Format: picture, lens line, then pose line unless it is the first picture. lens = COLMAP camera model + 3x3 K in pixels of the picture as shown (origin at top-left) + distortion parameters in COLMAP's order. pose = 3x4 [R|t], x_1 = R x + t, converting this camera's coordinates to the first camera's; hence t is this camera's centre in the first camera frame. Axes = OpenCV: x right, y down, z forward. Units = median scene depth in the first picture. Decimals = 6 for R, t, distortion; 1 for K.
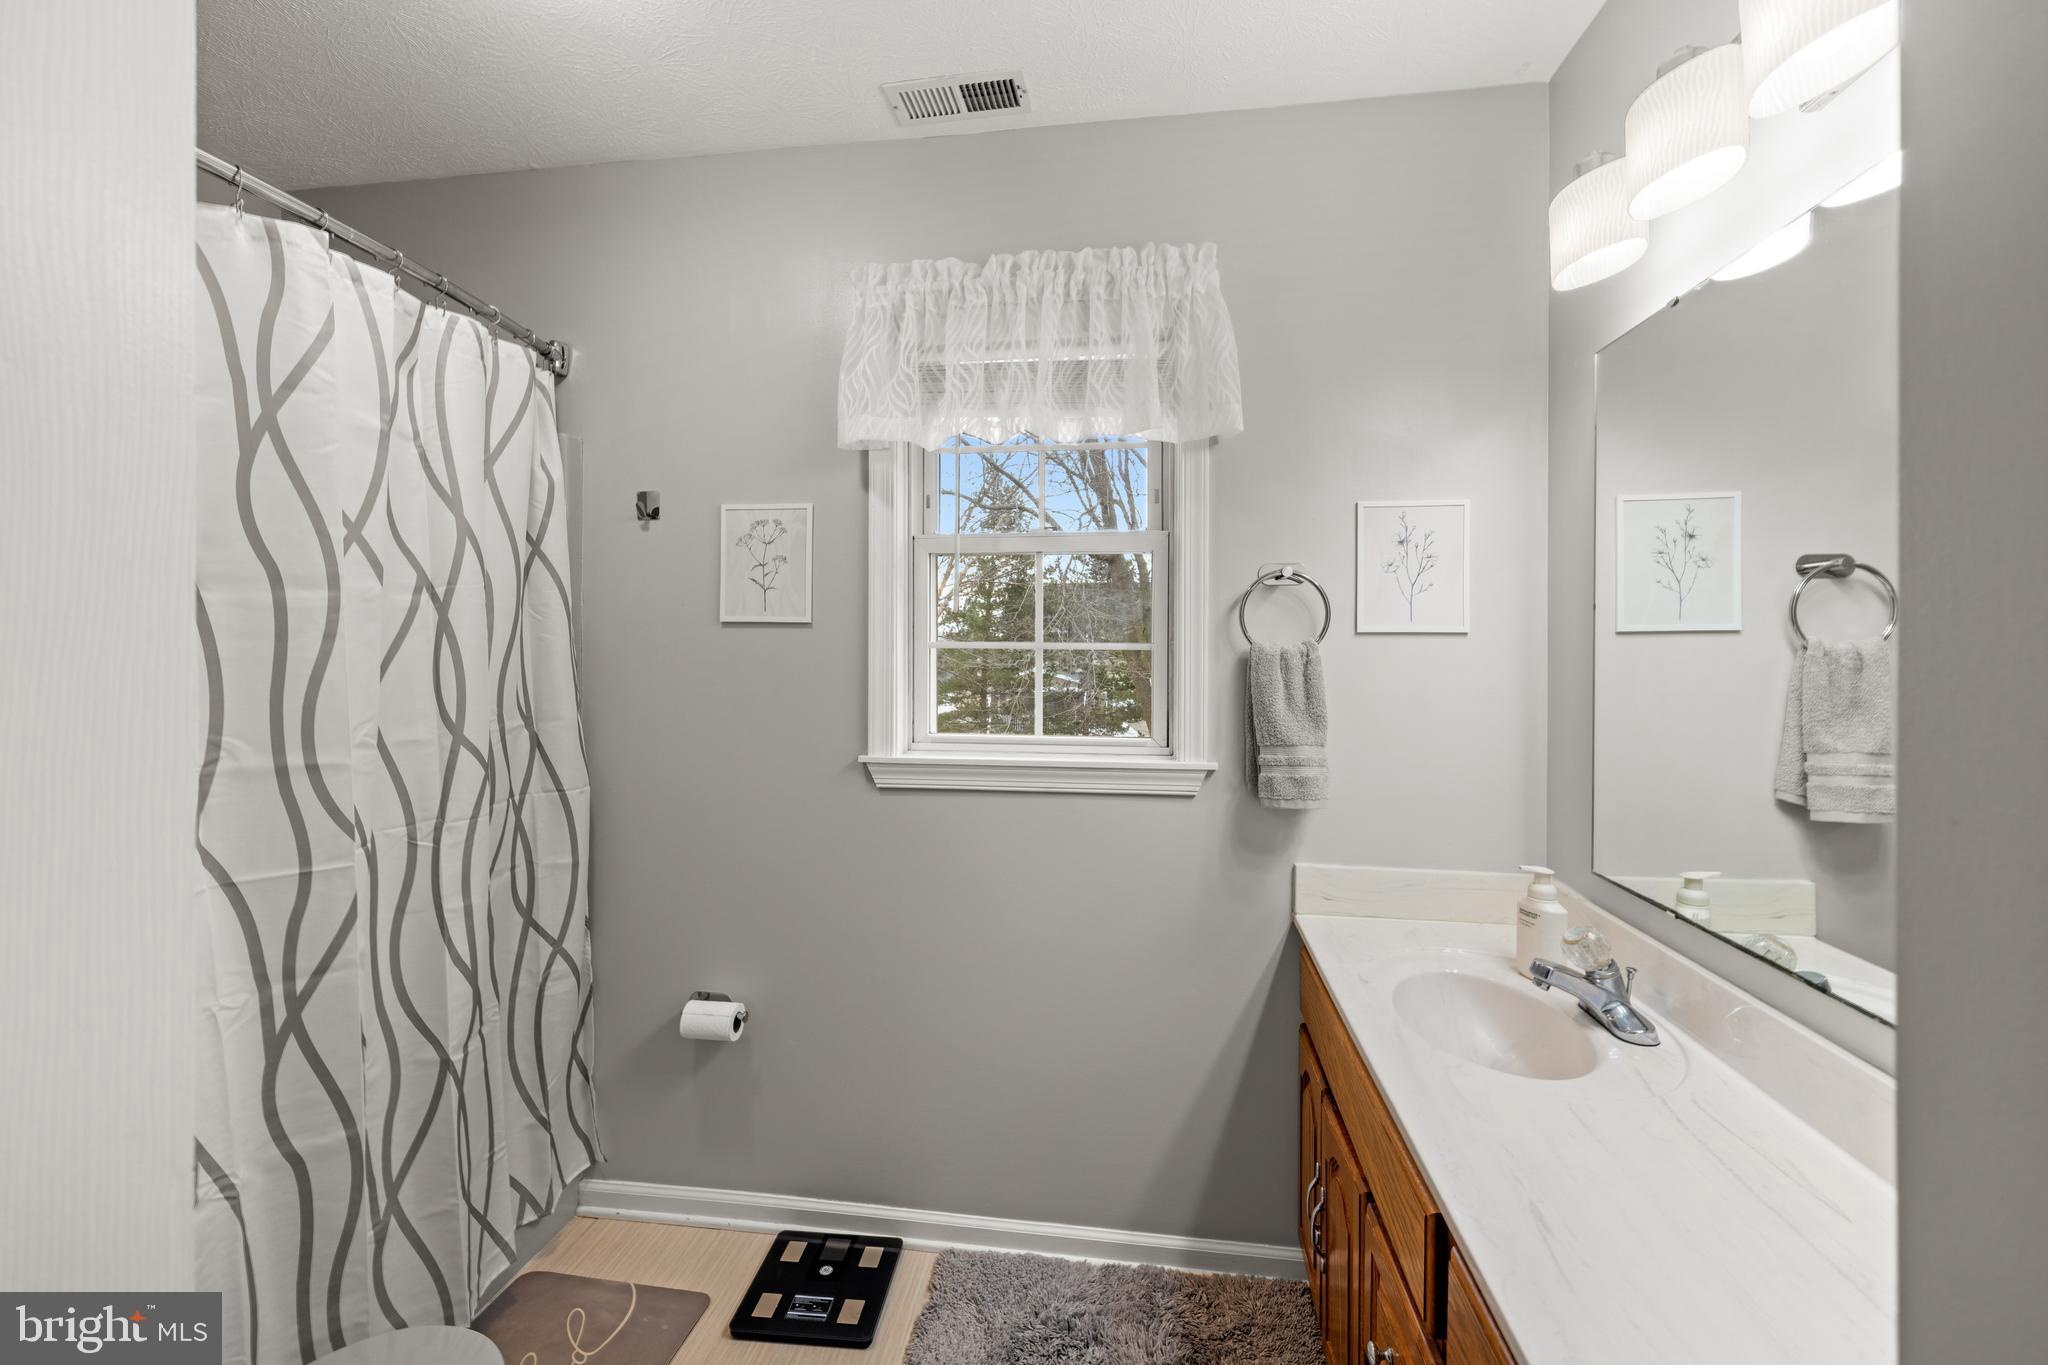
lens RADIAL K [[843.0, 0, 1033.5], [0, 843.0, 640.6], [0, 0, 1]] dist [0.000203, 0.000073]
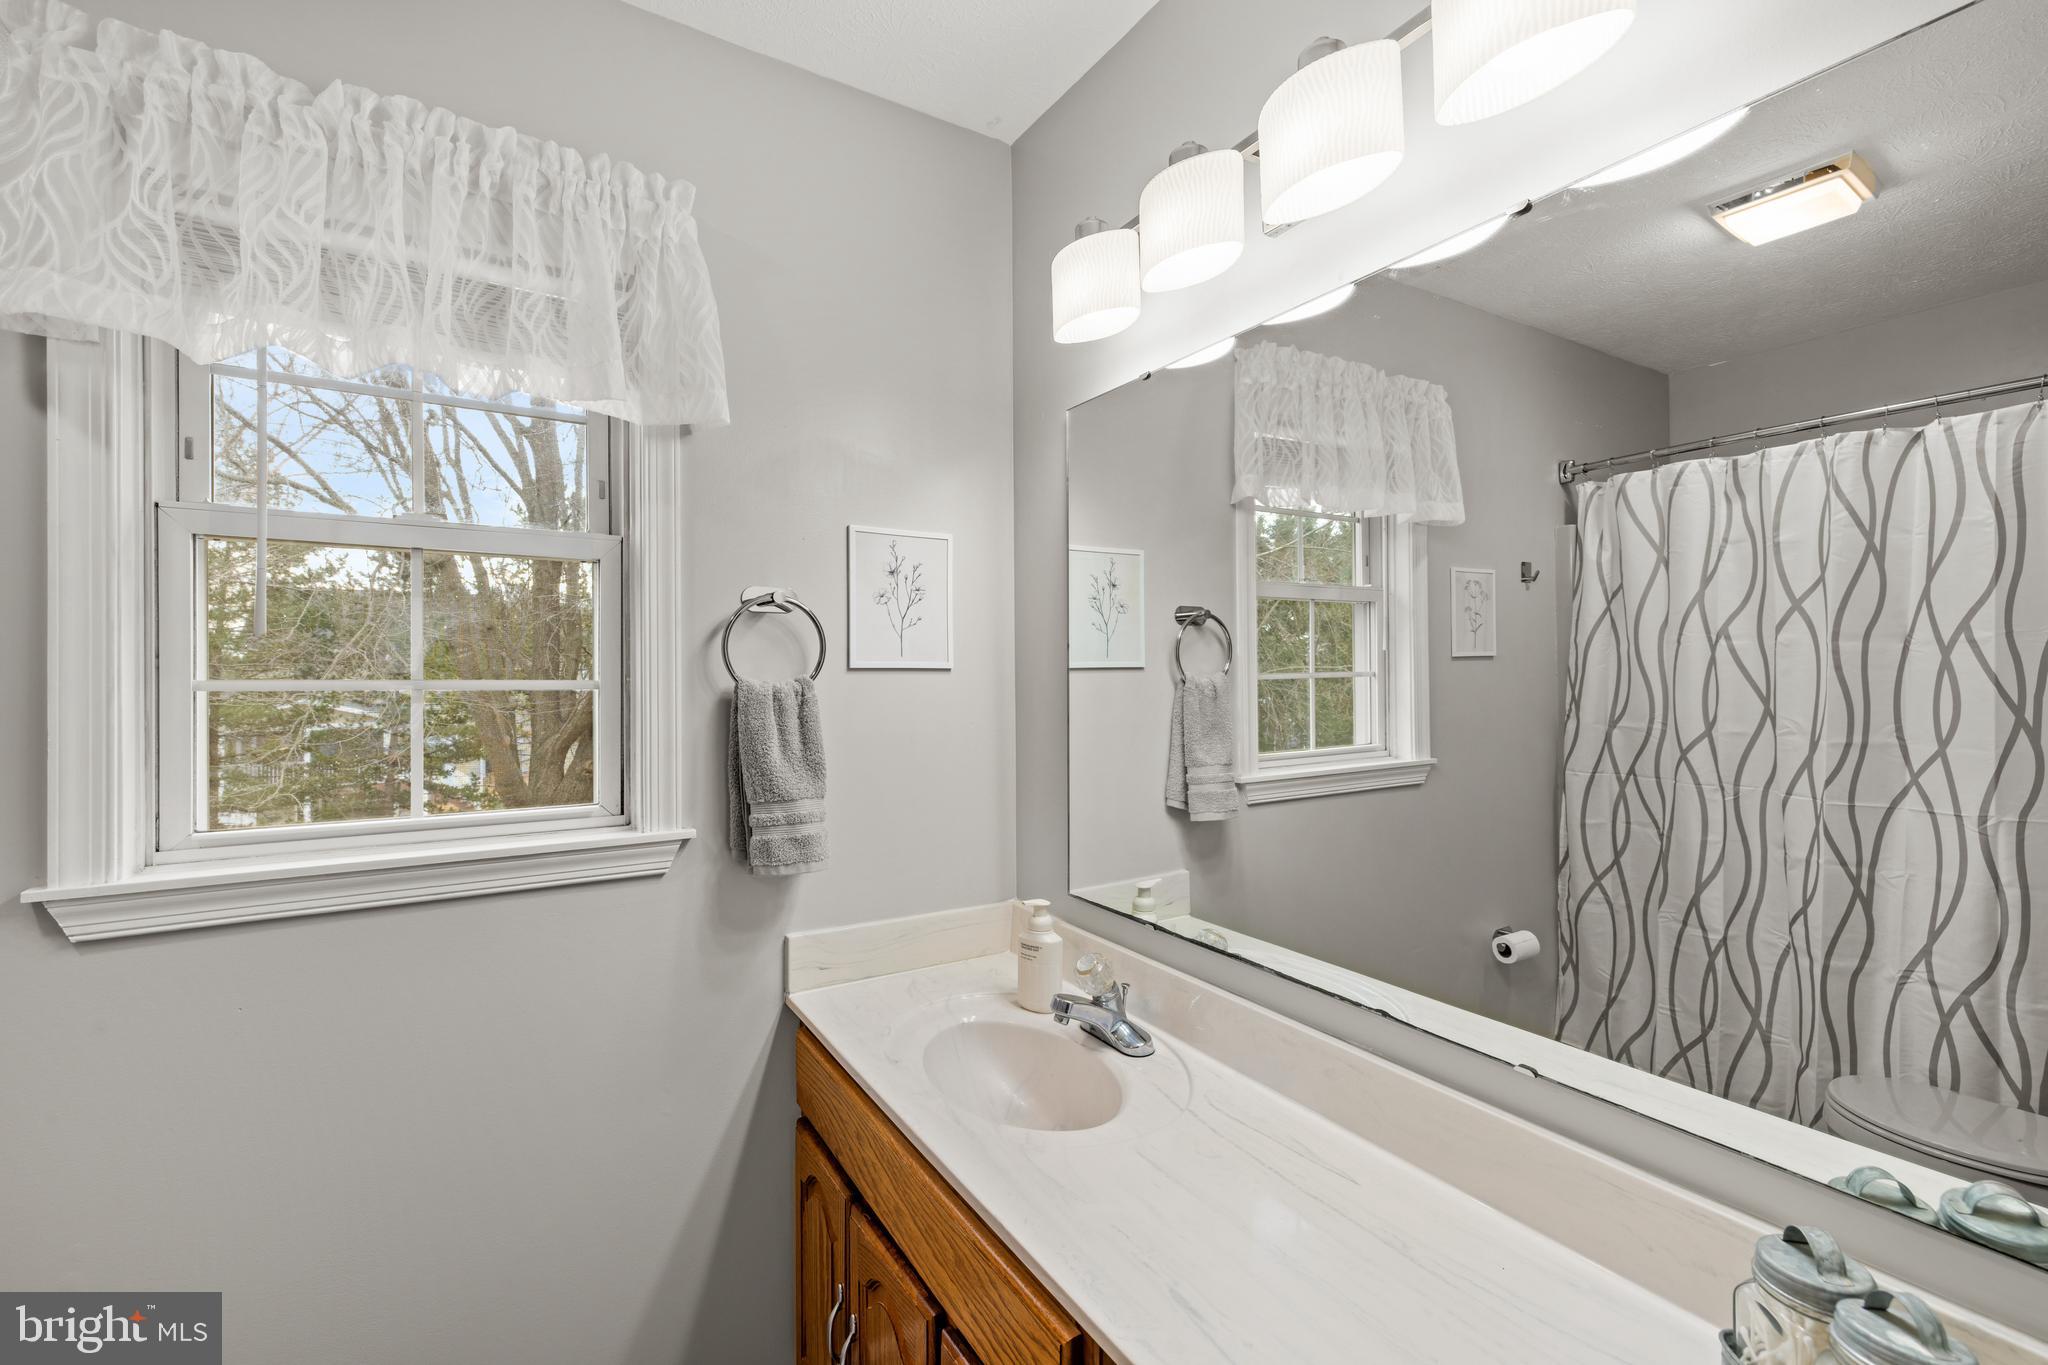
lens RADIAL K [[863.3, 0, 1023.9], [0, 863.3, 668.9], [0, 0, 1]] dist [0.001095, 0.000234]
pose [[0.771241, 0.000310, 0.636543, -0.066296], [-0.003506, 0.999987, 0.003761, -0.013083], [-0.636533, -0.005133, 0.771232, 0.160618]]
